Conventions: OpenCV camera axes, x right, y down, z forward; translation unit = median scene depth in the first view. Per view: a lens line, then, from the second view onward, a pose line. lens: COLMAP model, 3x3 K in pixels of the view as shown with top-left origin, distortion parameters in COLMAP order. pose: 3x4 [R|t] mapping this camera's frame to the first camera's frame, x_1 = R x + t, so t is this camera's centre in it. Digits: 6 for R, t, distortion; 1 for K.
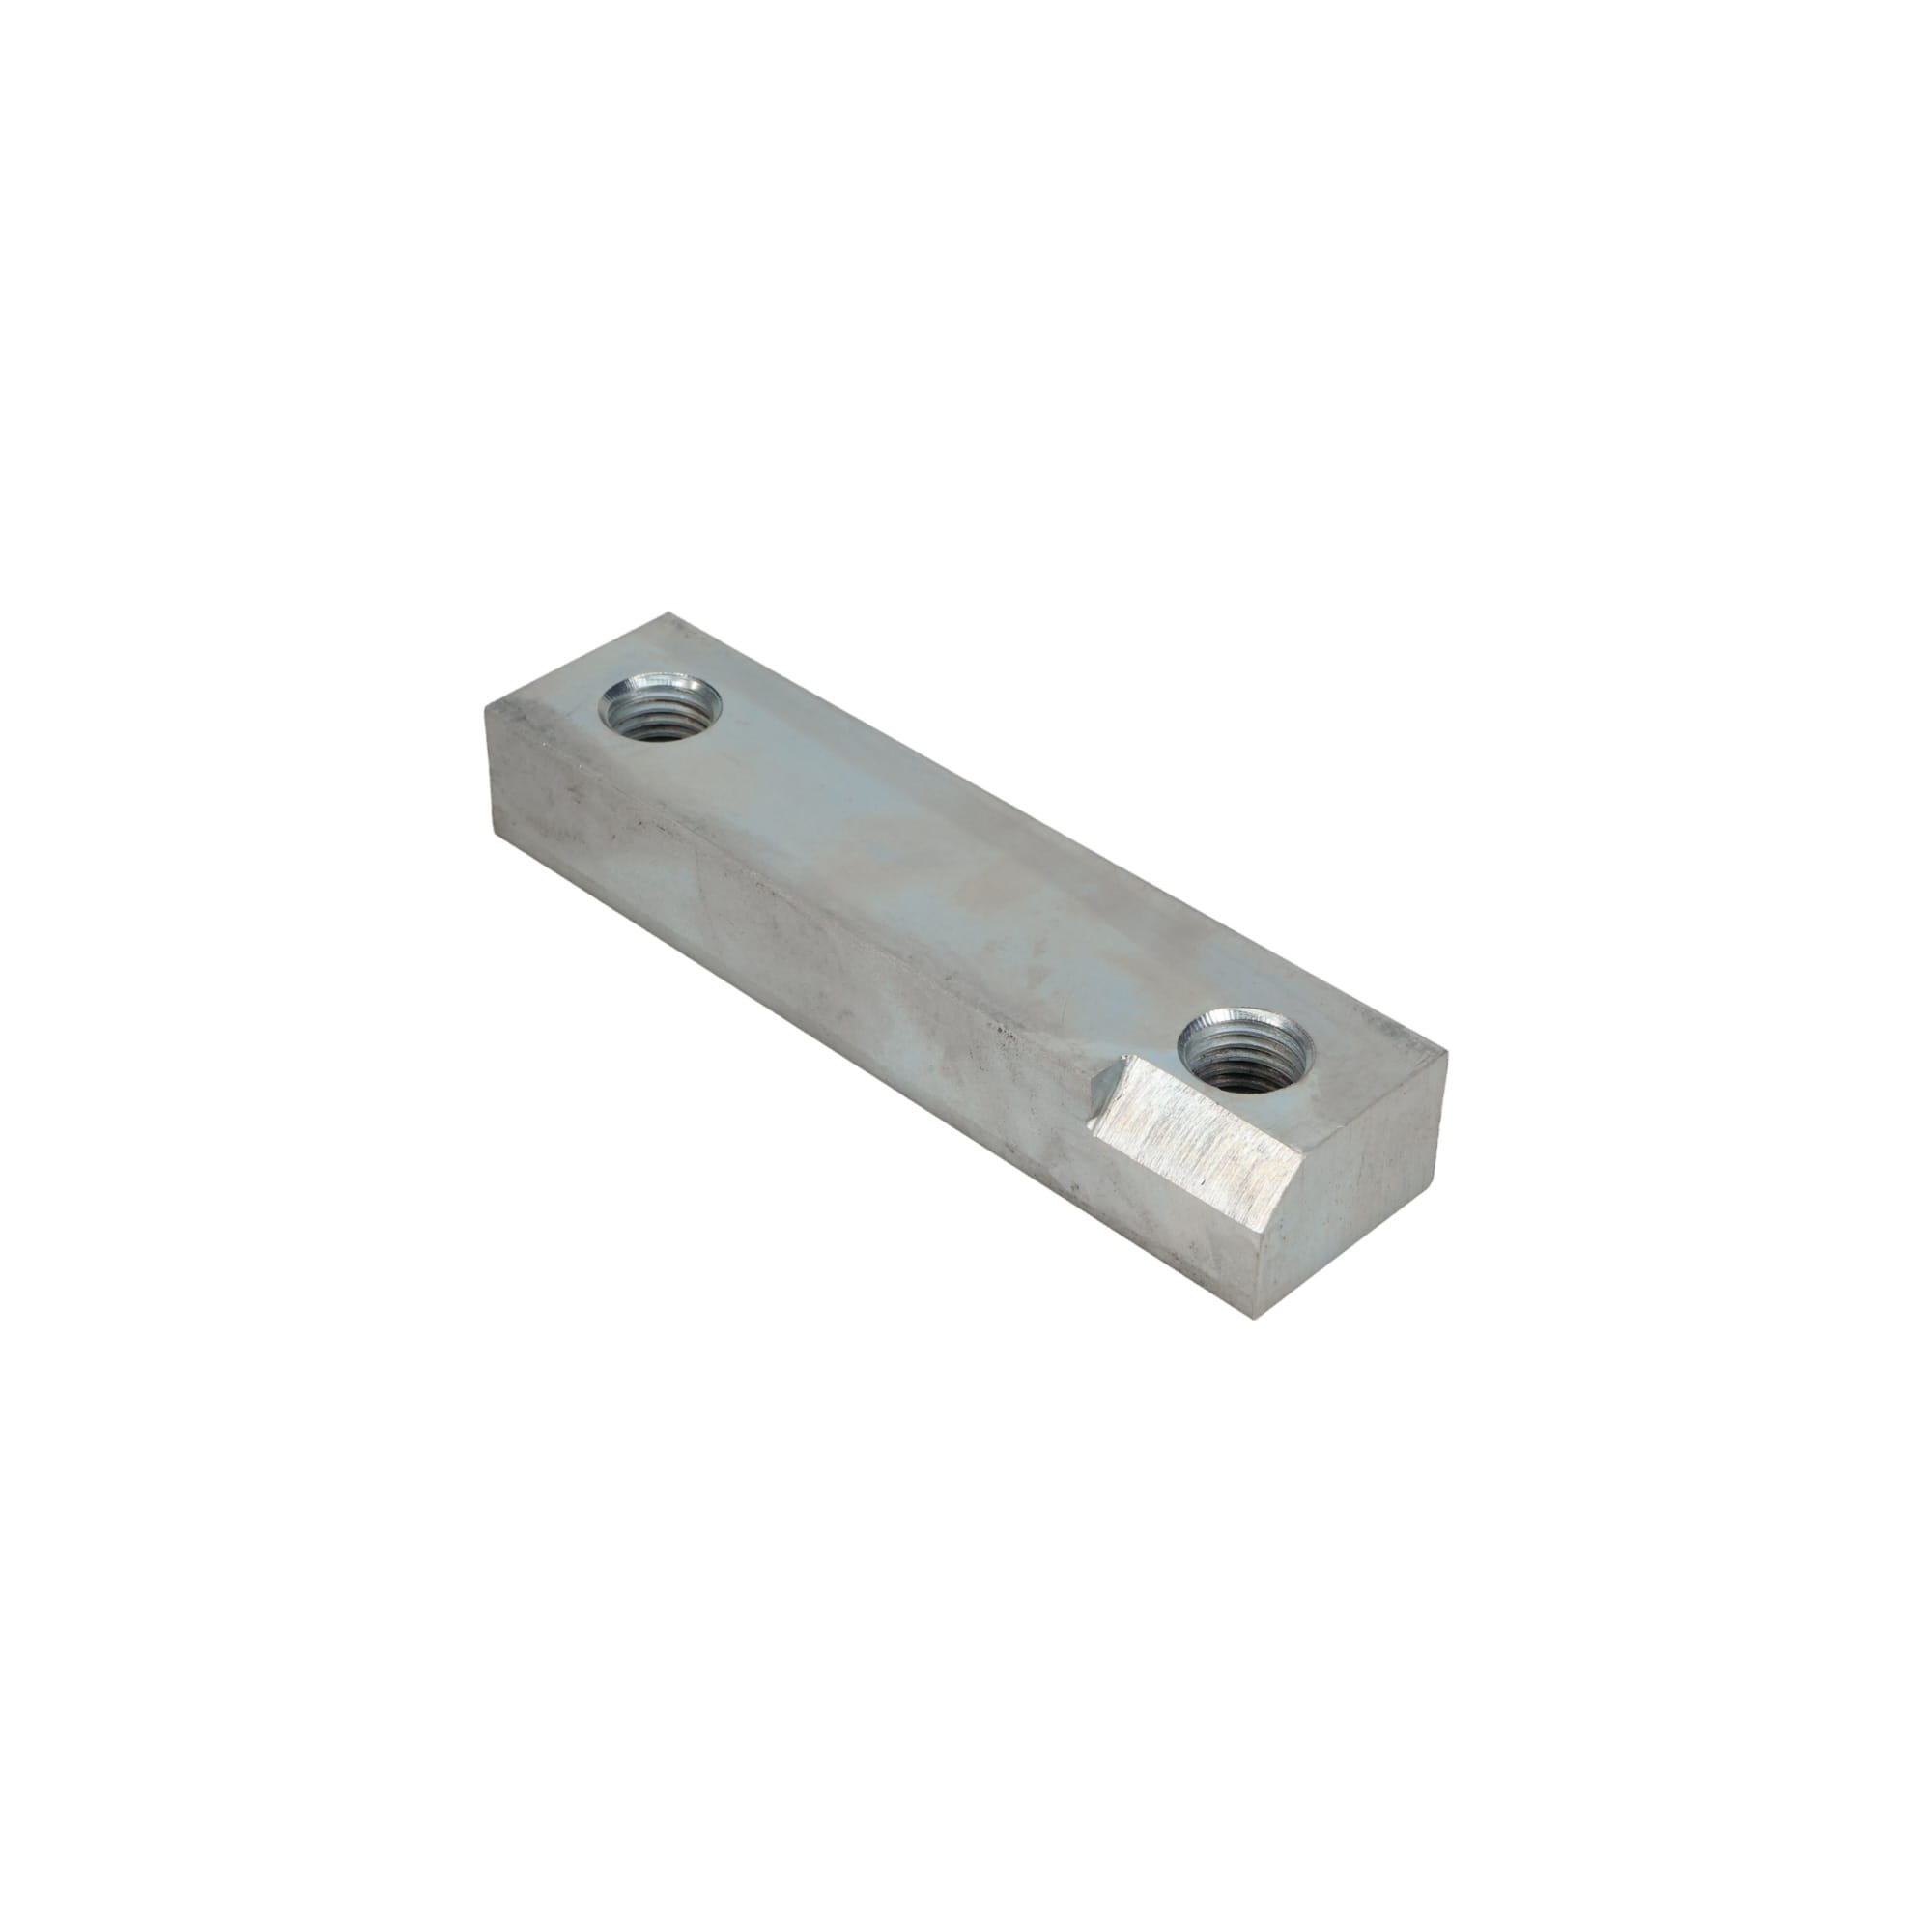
lens RADIAL K [[3468.8, 0, 966.0], [0, 3468.8, 966.0], [0, 0, 1]] dist [0.008307, 0.004219]
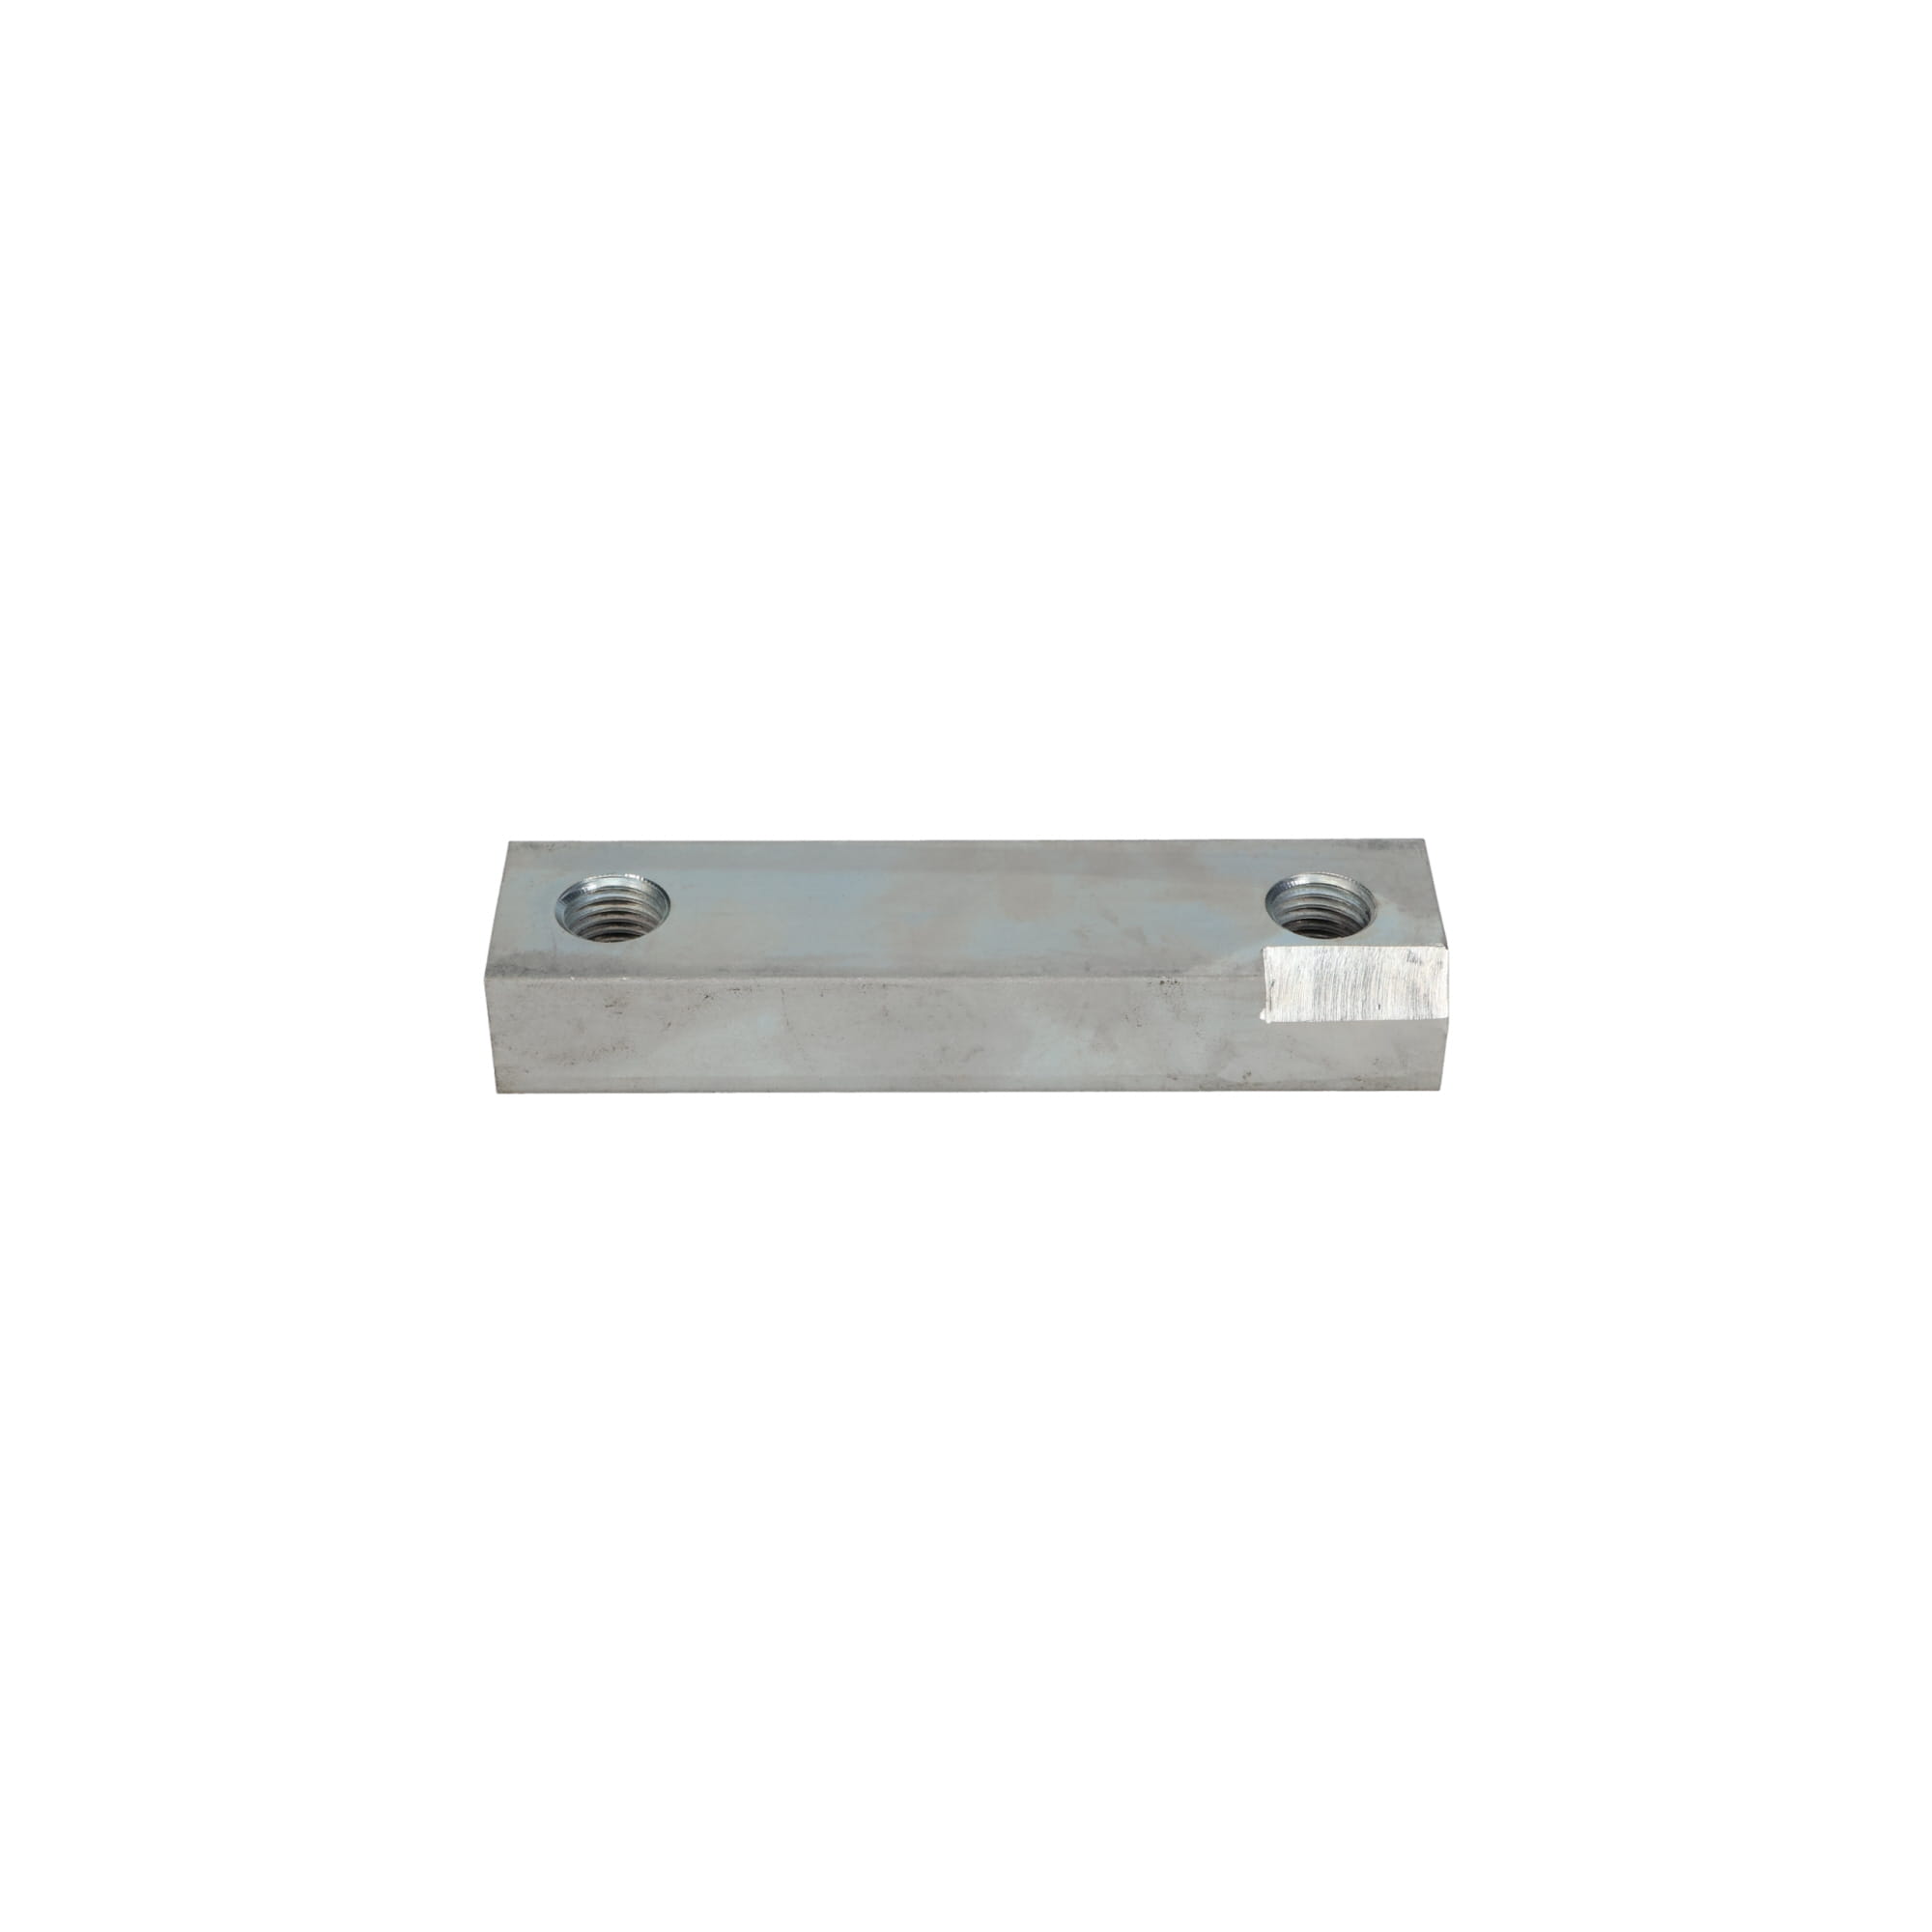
lens RADIAL K [[3468.8, 0, 966.0], [0, 3468.8, 966.0], [0, 0, 1]] dist [0.008307, 0.004219]
pose [[0.704553, -0.429453, 0.564956, -0.694983], [0.435085, 0.890333, 0.134197, -0.172212], [-0.560630, 0.151255, 0.814135, 0.072745]]
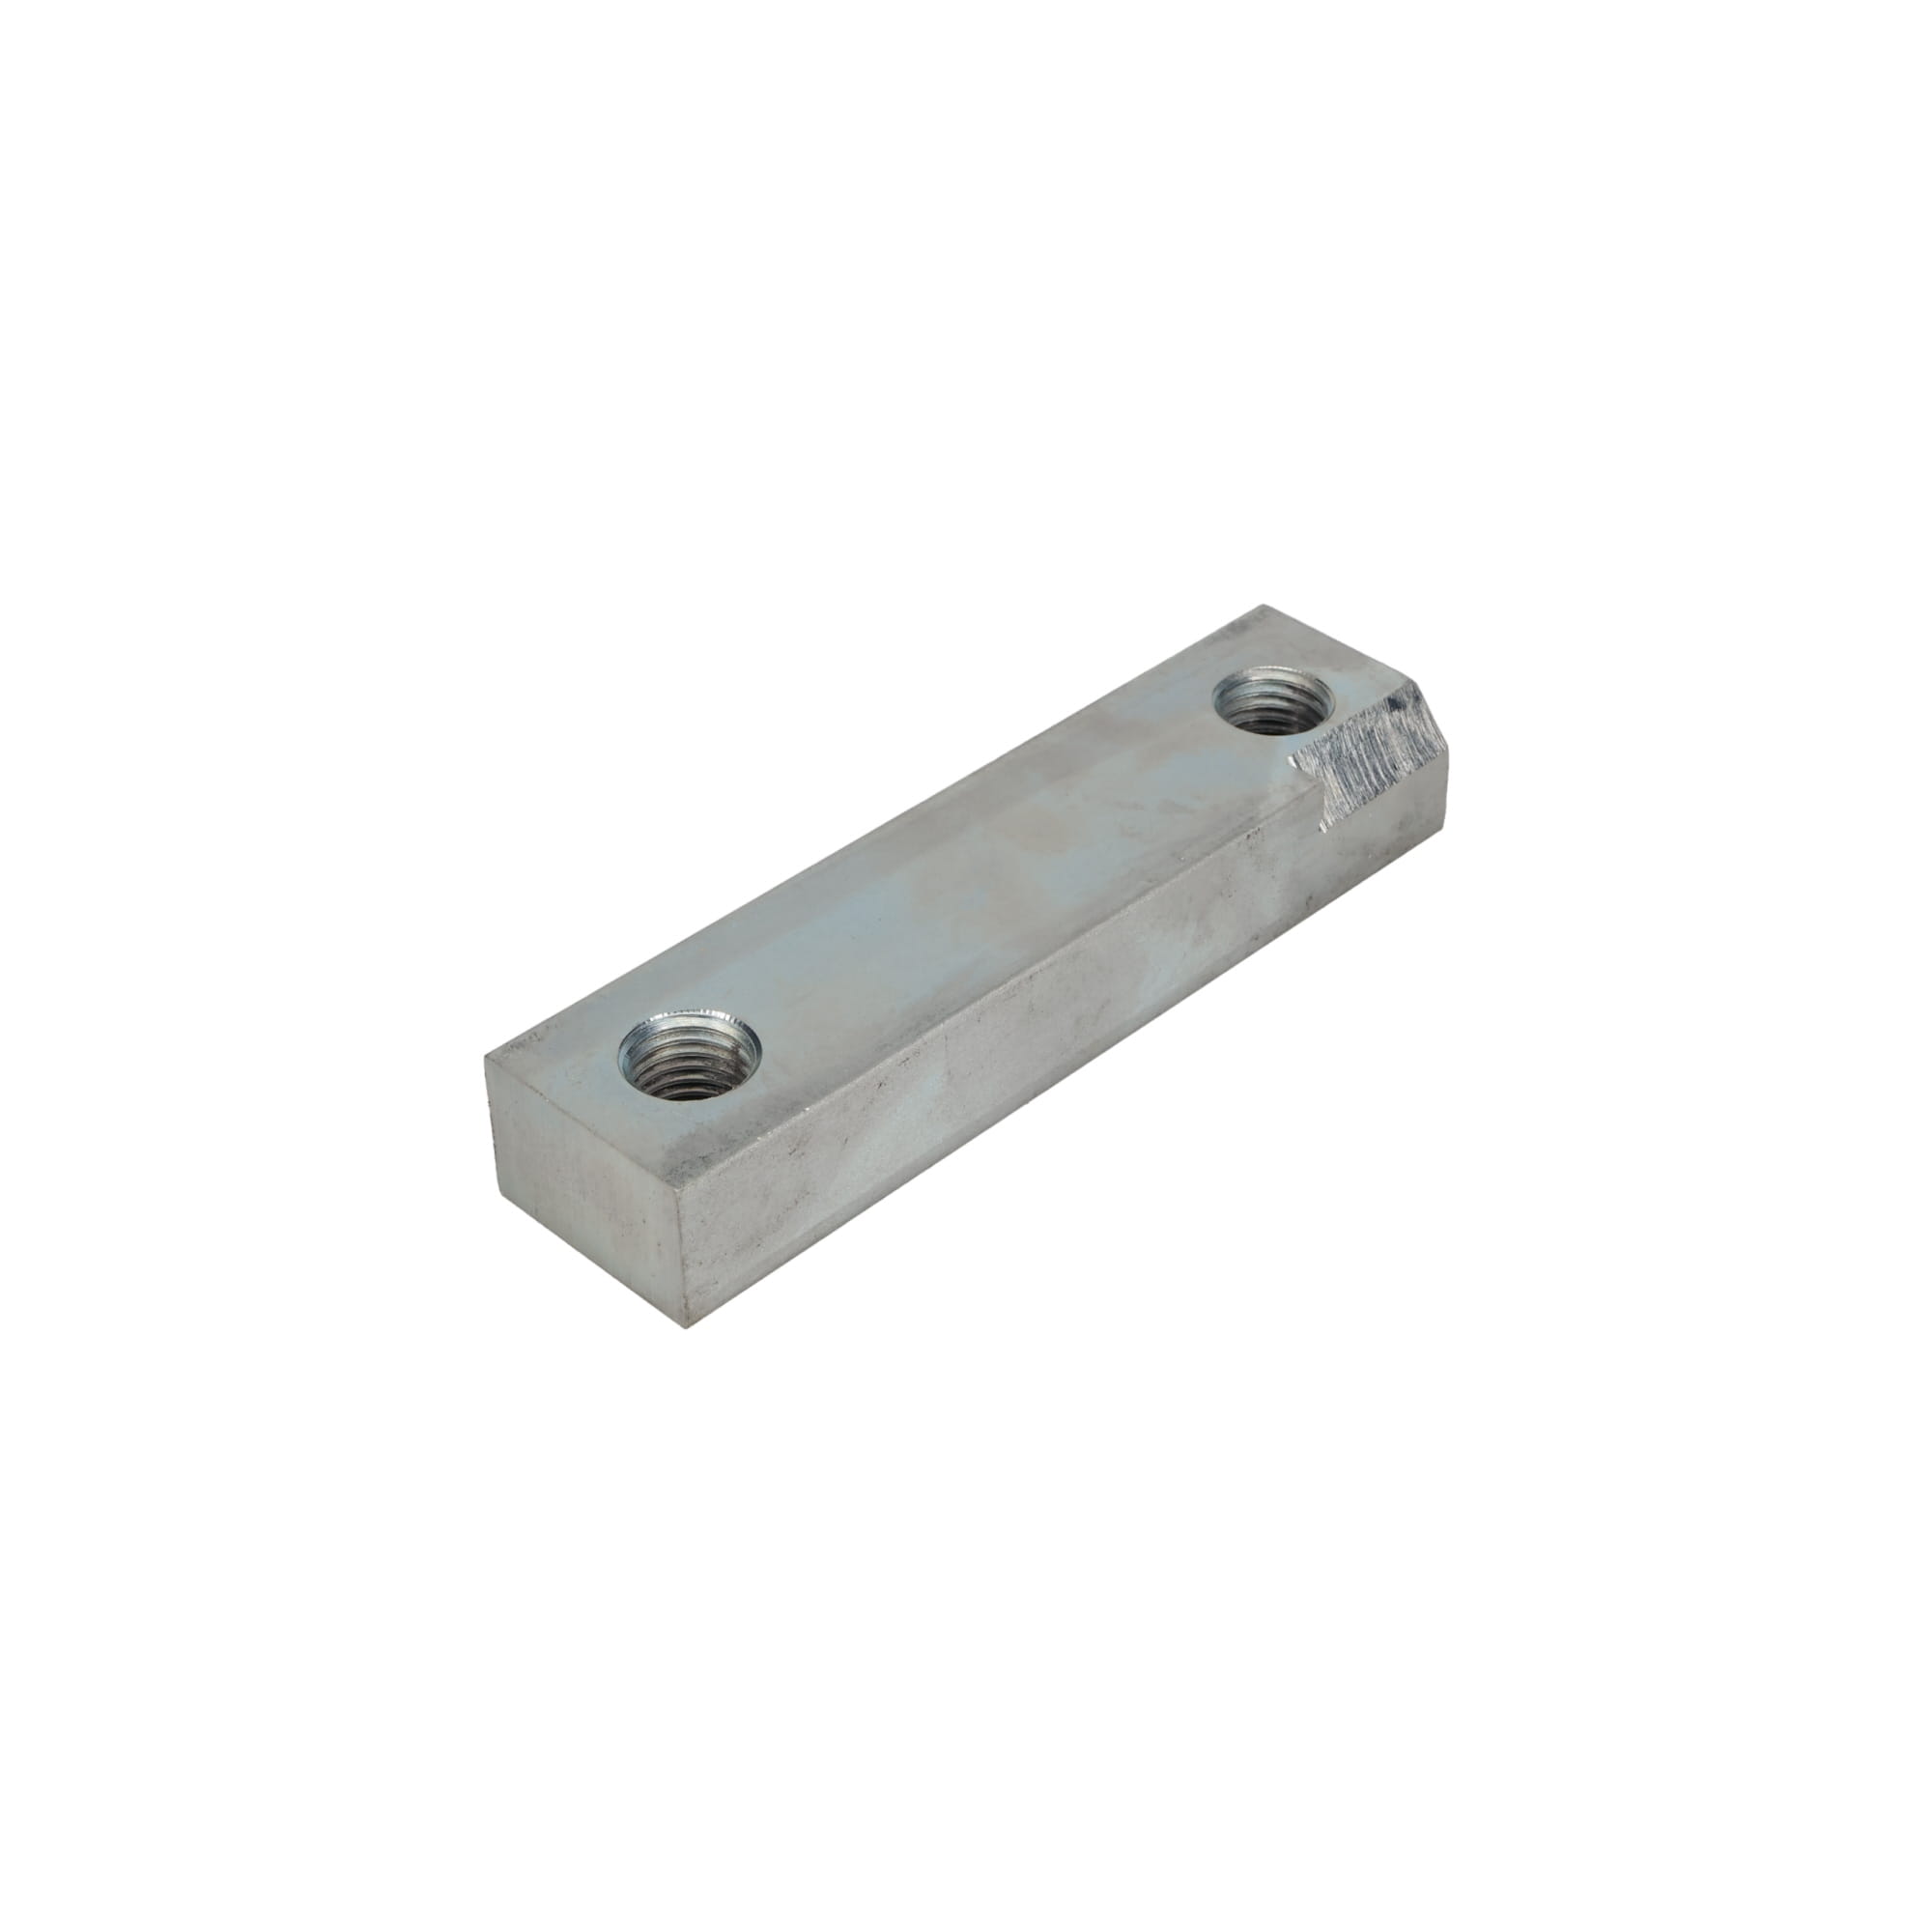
lens RADIAL K [[3468.8, 0, 966.0], [0, 3468.8, 966.0], [0, 0, 1]] dist [0.008307, 0.004219]
pose [[0.016757, -0.621266, 0.783421, -0.827308], [0.626059, 0.617443, 0.476251, -0.503867], [-0.779596, 0.482487, 0.399296, 0.659081]]
